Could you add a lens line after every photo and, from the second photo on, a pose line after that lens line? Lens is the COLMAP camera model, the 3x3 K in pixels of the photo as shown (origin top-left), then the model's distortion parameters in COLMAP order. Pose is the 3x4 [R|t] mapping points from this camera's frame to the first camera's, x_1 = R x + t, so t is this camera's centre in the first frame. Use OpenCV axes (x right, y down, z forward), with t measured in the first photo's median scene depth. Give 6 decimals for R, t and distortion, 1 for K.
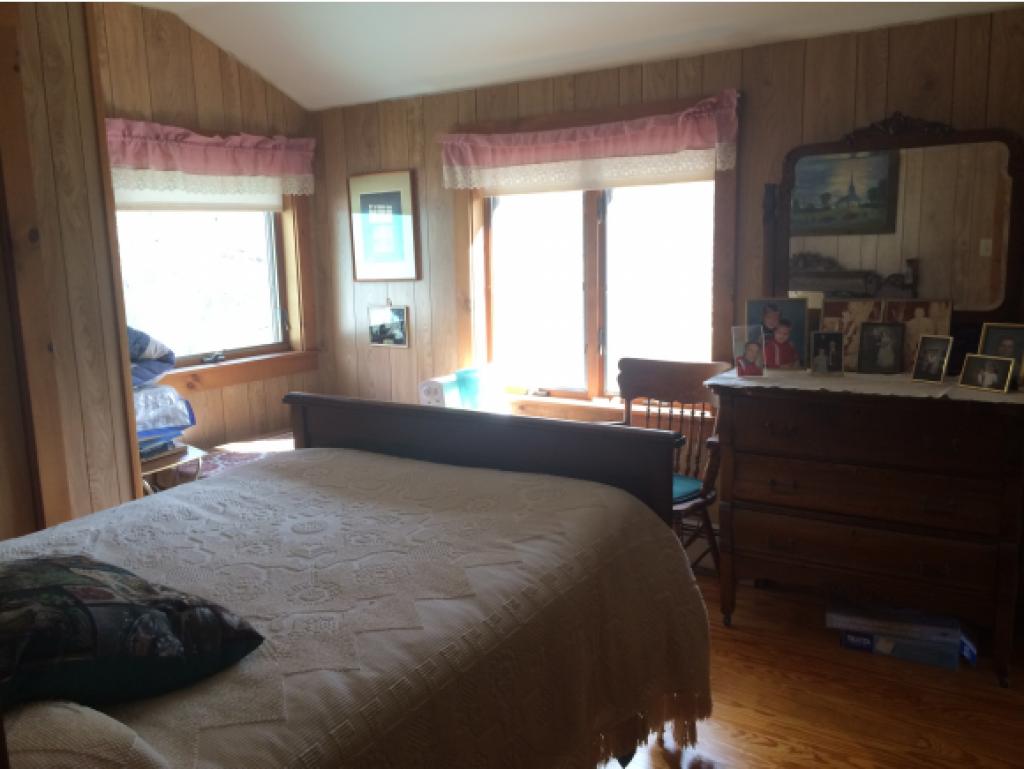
lens RADIAL K [[879.3, 0, 512.1], [0, 879.3, 377.7], [0, 0, 1]] dist [0.089676, -0.126453]
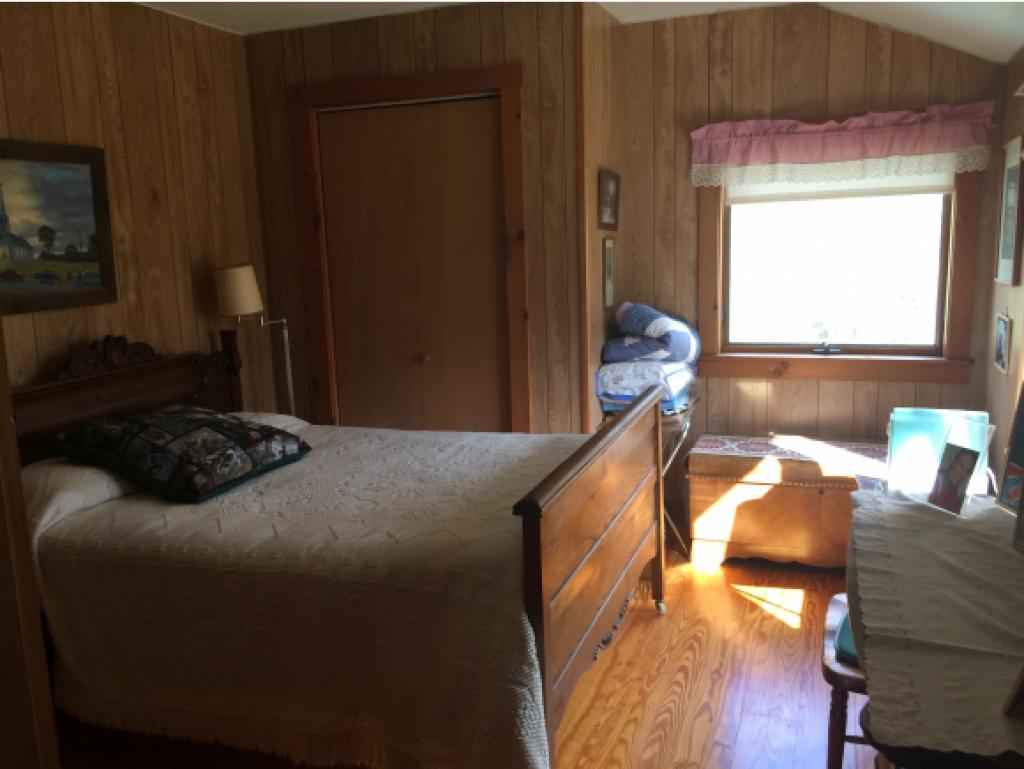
lens RADIAL K [[879.3, 0, 512.1], [0, 879.3, 377.7], [0, 0, 1]] dist [0.089676, -0.126453]
pose [[0.227767, 0.175909, -0.957694, 0.587902], [-0.130075, 0.980227, 0.149112, -0.103490], [0.964988, 0.090610, 0.246145, 0.477735]]
